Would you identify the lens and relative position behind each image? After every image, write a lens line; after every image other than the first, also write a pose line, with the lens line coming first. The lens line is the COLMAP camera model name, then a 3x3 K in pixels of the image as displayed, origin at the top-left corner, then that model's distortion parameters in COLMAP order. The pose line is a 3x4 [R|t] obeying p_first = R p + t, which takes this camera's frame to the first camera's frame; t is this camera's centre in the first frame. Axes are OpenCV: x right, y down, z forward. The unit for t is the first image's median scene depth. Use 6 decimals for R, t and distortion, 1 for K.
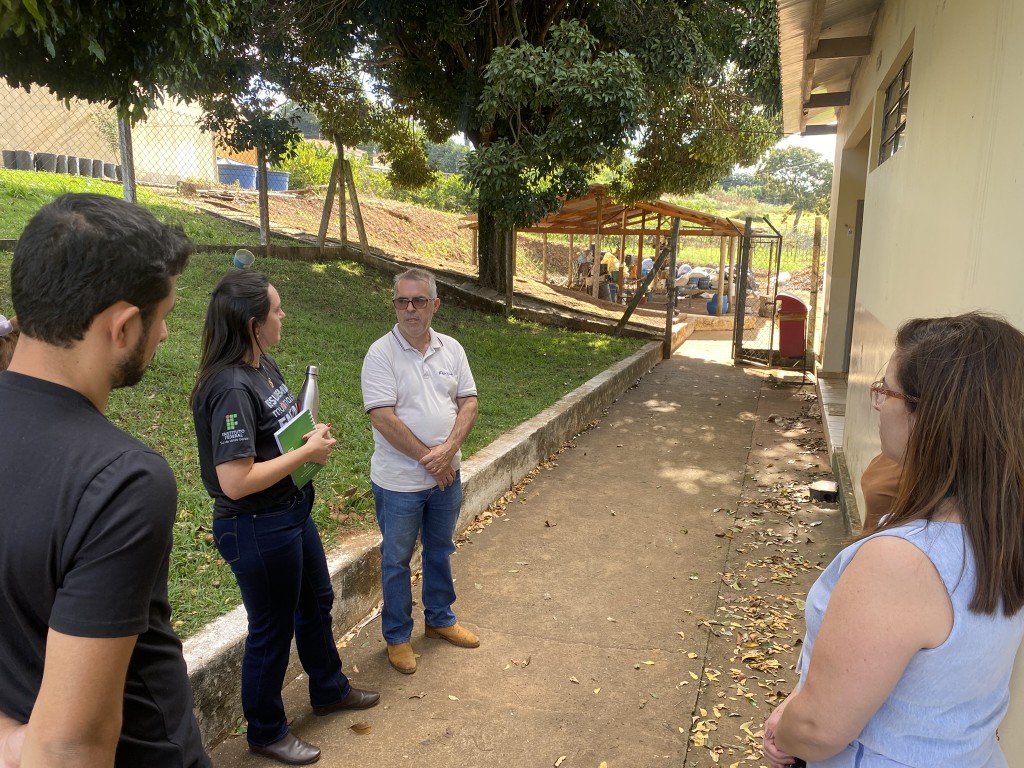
lens RADIAL K [[763.5, 0, 508.6], [0, 763.5, 387.8], [0, 0, 1]] dist [0.004925, -0.004065]
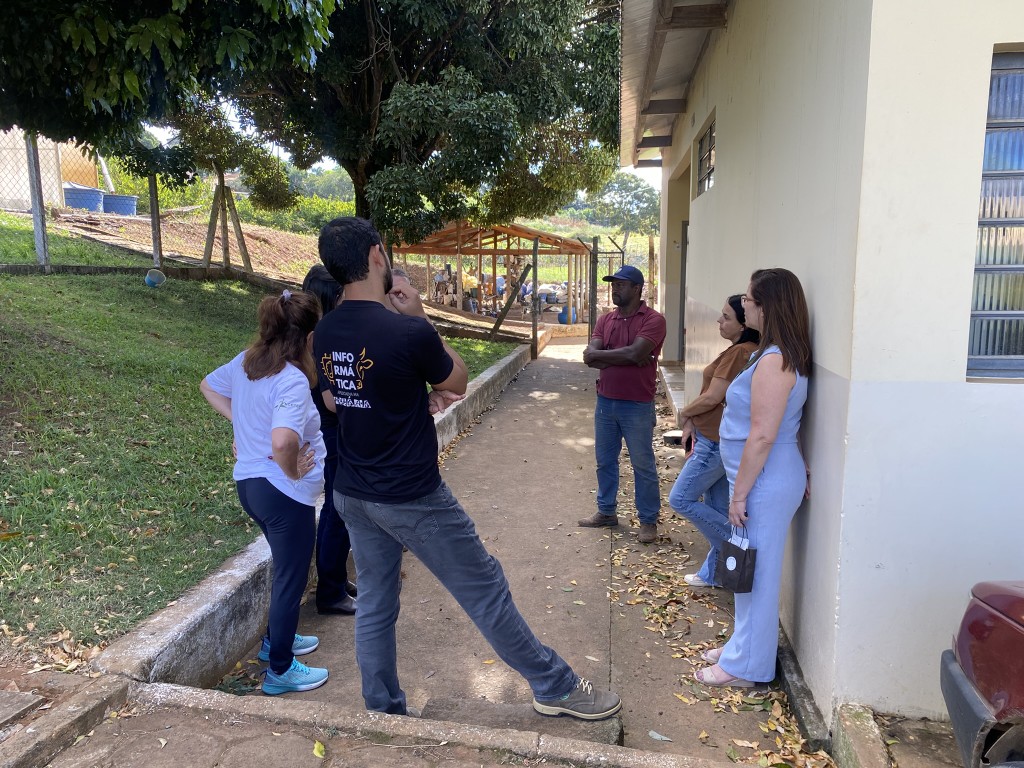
lens RADIAL K [[764.6, 0, 513.1], [0, 764.6, 379.9], [0, 0, 1]] dist [0.002719, -0.008255]
pose [[0.977960, -0.046813, 0.203477, -0.047776], [0.054558, 0.997978, -0.032618, 0.022851], [-0.201538, 0.043000, 0.978536, -0.093149]]
